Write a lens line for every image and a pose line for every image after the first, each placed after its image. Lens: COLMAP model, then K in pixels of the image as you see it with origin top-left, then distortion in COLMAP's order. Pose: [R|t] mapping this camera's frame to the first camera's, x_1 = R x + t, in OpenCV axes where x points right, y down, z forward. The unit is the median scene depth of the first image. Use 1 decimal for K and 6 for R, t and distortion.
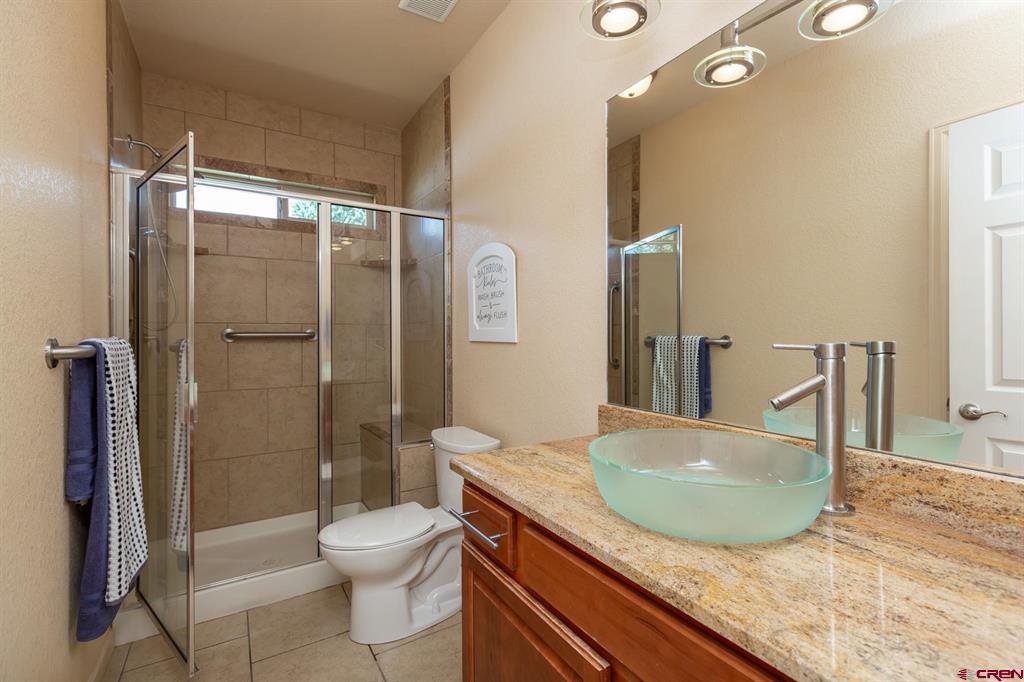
lens RADIAL K [[457.1, 0, 513.0], [0, 457.1, 332.8], [0, 0, 1]] dist [0.000771, -0.000236]
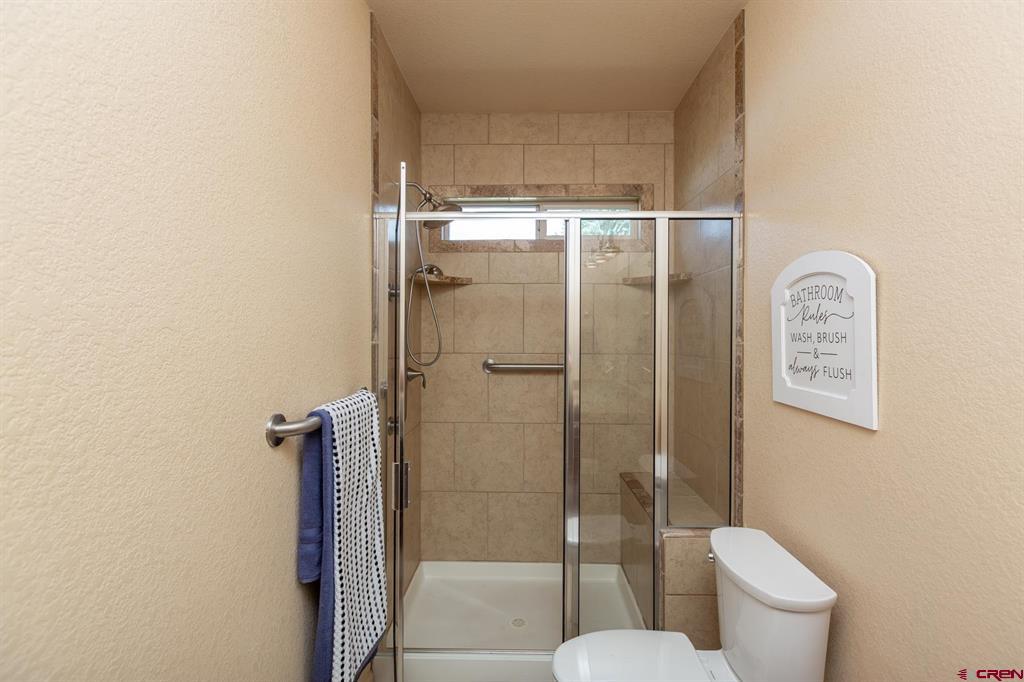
lens RADIAL K [[472.2, 0, 512.0], [0, 472.2, 341.0], [0, 0, 1]] dist [-0.001126, -0.000076]
pose [[0.838983, 0.011535, -0.544035, -0.037901], [-0.005034, 0.999897, 0.013438, -0.066828], [0.544134, -0.008536, 0.838955, 0.201598]]
